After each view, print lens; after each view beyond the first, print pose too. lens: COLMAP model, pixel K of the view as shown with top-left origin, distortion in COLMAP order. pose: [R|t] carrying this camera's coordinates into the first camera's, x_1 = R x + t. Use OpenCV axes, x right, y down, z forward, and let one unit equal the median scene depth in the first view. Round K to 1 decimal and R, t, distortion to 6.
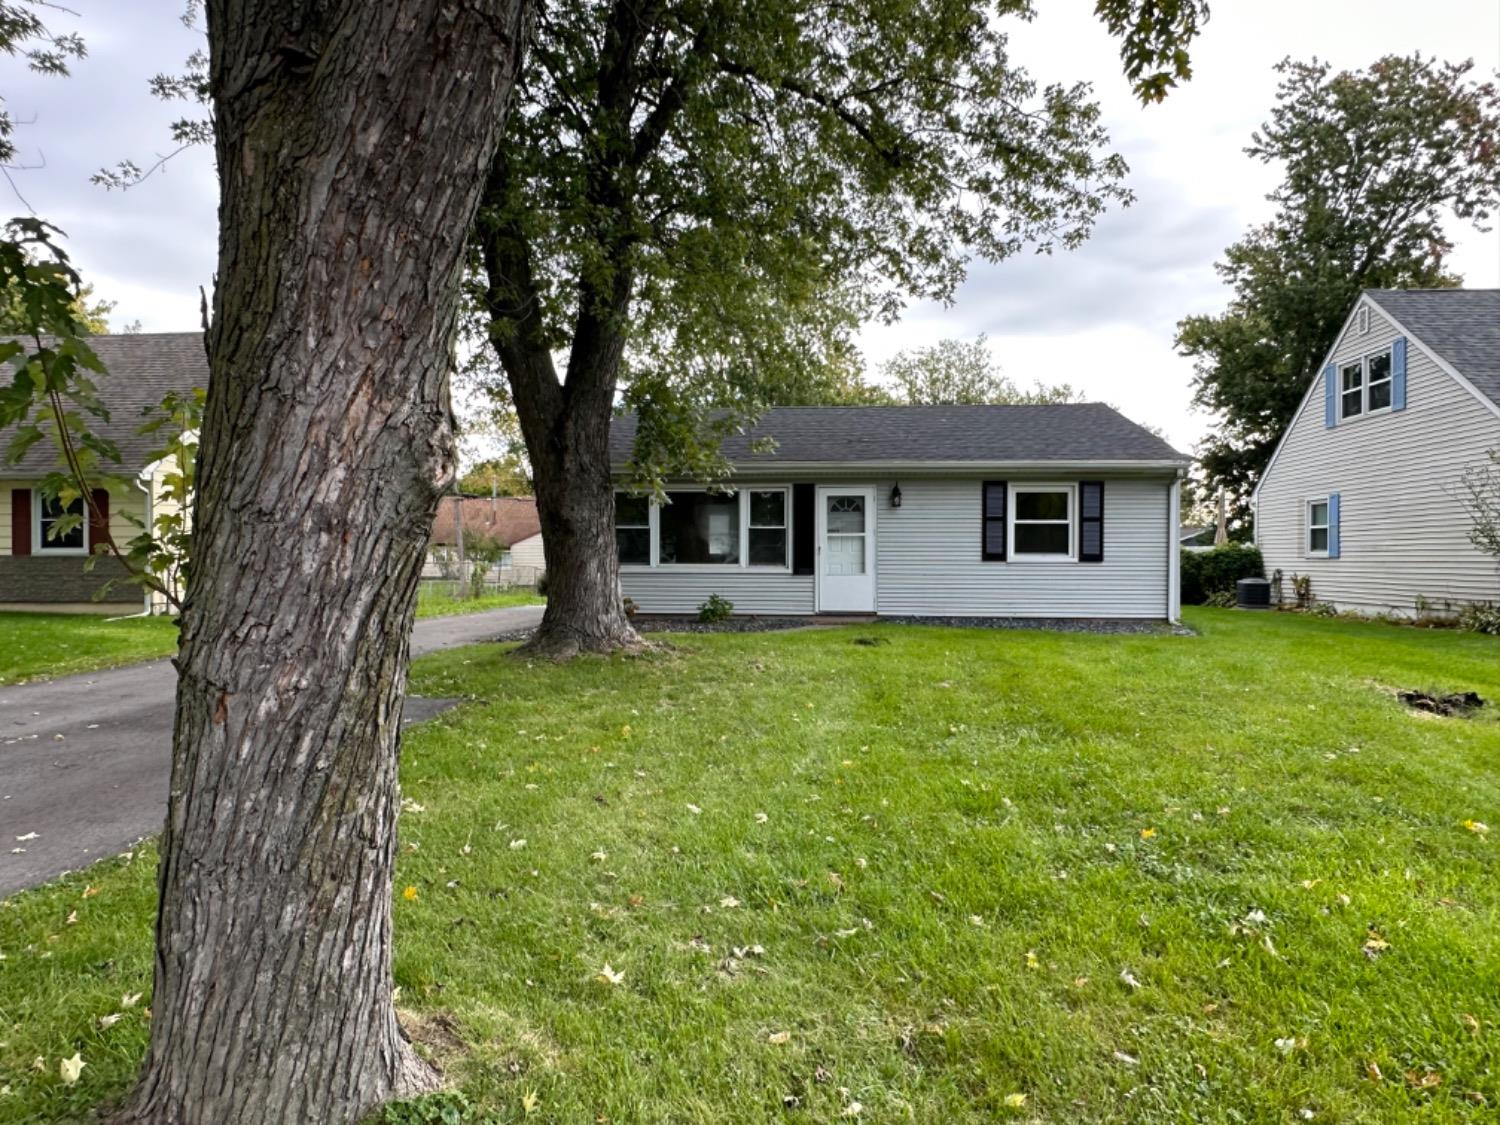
lens RADIAL K [[994.8, 0, 742.7], [0, 994.8, 554.3], [0, 0, 1]] dist [0.001908, 0.000470]
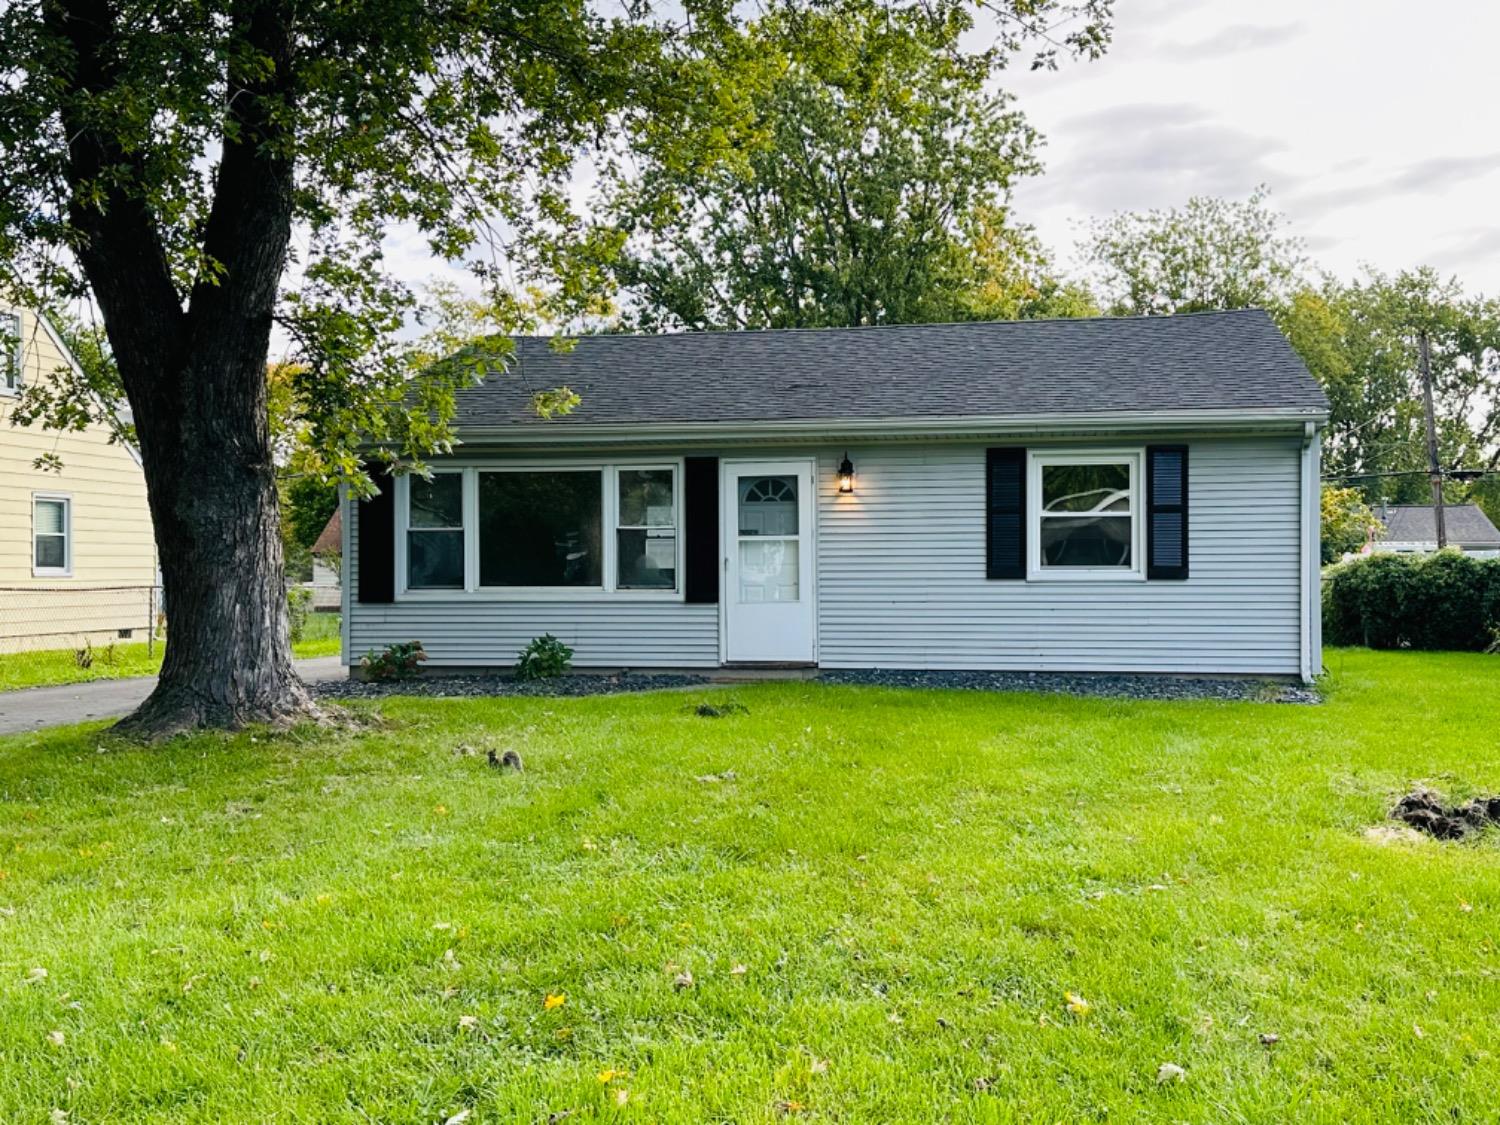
lens RADIAL K [[1651.2, 0, 756.6], [0, 1651.2, 562.4], [0, 0, 1]] dist [0.123892, 0.000000]
pose [[0.995202, -0.008159, -0.097496, 0.197273], [0.007909, 0.999964, -0.002948, -0.001505], [0.097516, 0.002162, 0.995232, -0.024851]]
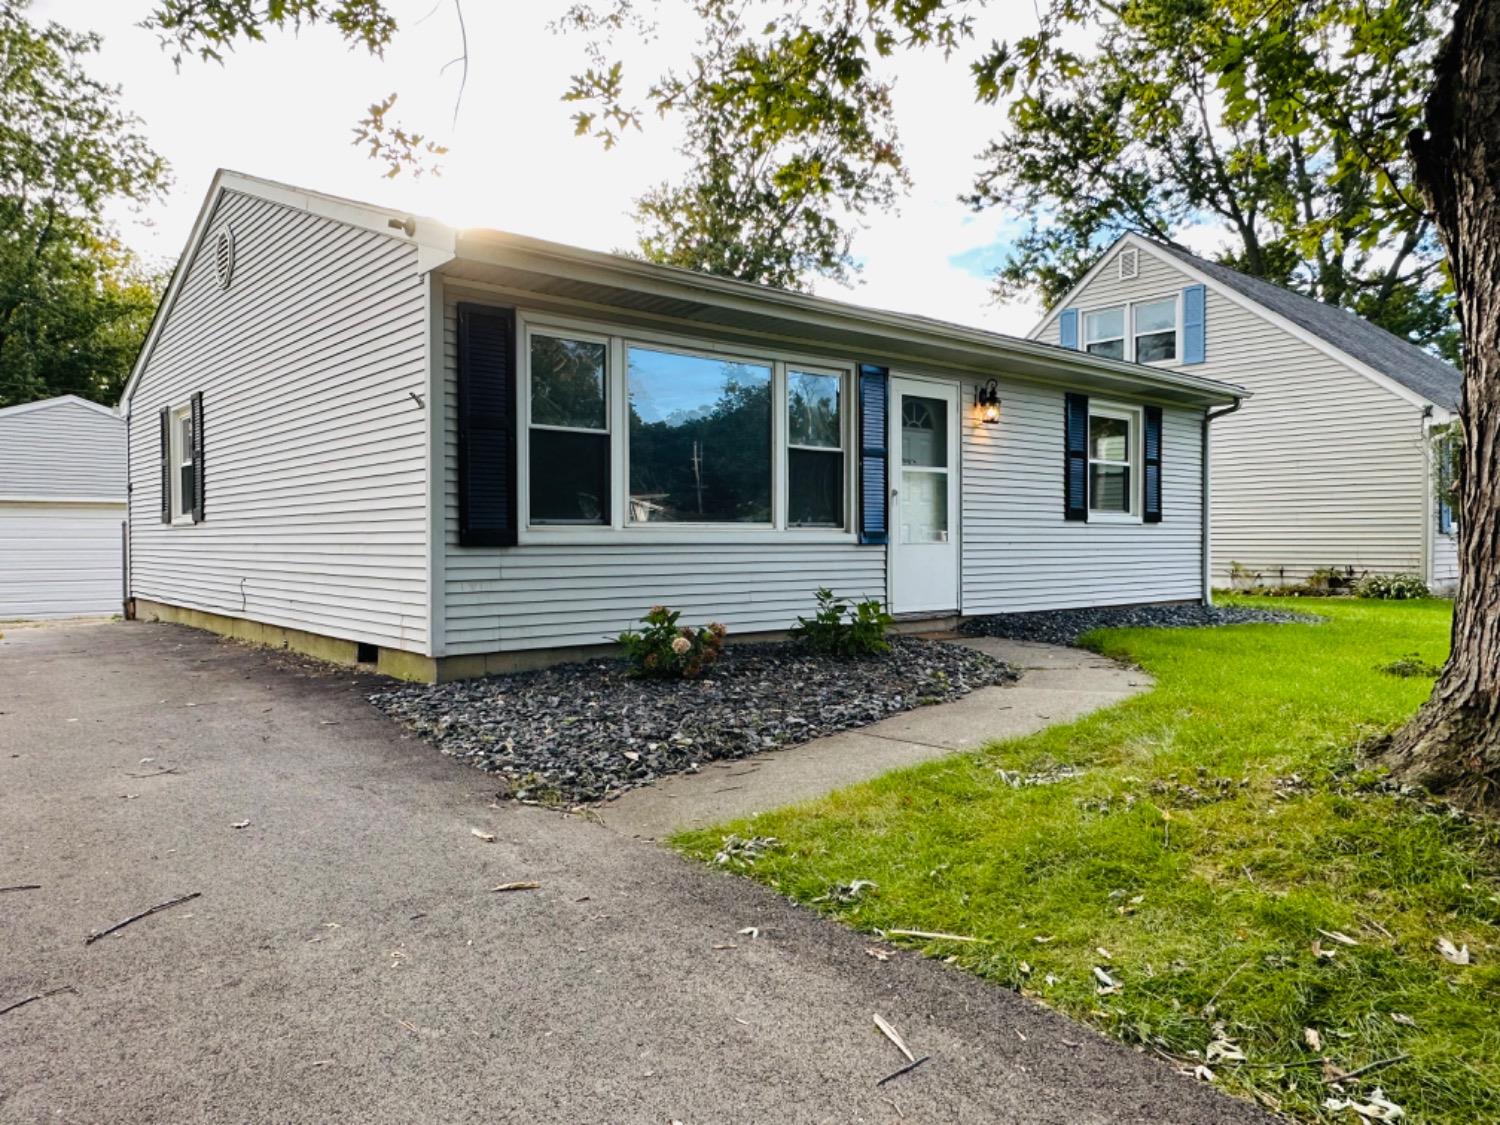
lens RADIAL K [[1057.1, 0, 745.1], [0, 1057.1, 560.4], [0, 0, 1]] dist [0.001575, -0.027369]
pose [[0.702955, -0.018205, 0.711001, -0.372382], [0.002629, 0.999732, 0.022998, 0.015995], [-0.711230, -0.014297, 0.702814, 0.668883]]
